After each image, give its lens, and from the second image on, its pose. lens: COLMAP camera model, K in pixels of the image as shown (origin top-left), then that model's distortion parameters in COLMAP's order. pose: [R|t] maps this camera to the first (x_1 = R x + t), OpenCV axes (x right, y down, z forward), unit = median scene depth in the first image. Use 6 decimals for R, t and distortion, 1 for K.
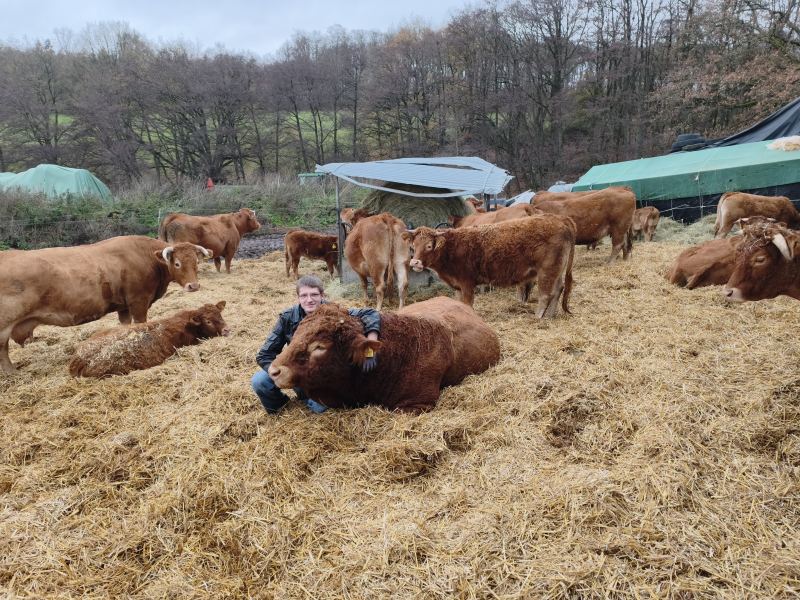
lens RADIAL K [[549.5, 0, 400.0], [0, 549.5, 300.0], [0, 0, 1]] dist [-0.022660, -0.000027]
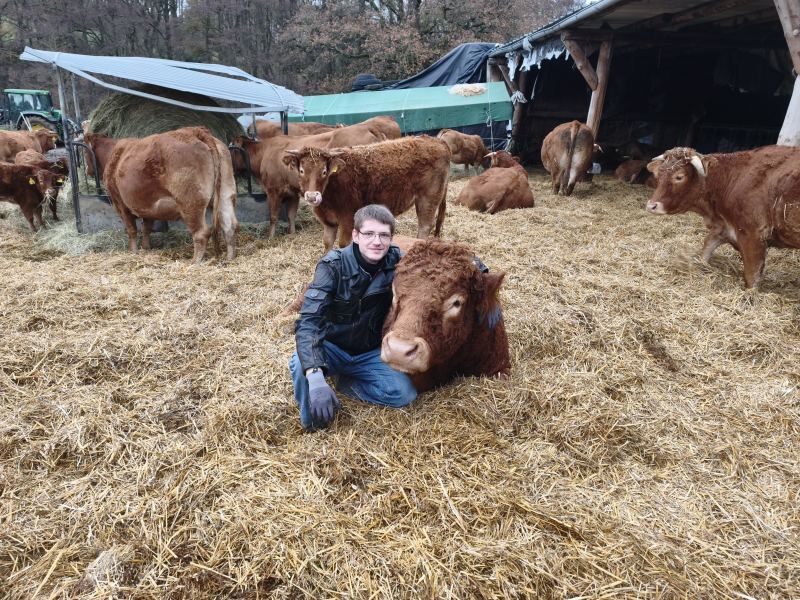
lens RADIAL K [[549.5, 0, 400.0], [0, 549.5, 300.0], [0, 0, 1]] dist [-0.022660, -0.000027]
pose [[0.717194, -0.150611, 0.680404, -0.370735], [0.082760, 0.987864, 0.131434, -0.008256], [-0.691942, -0.037953, 0.720955, 0.302070]]
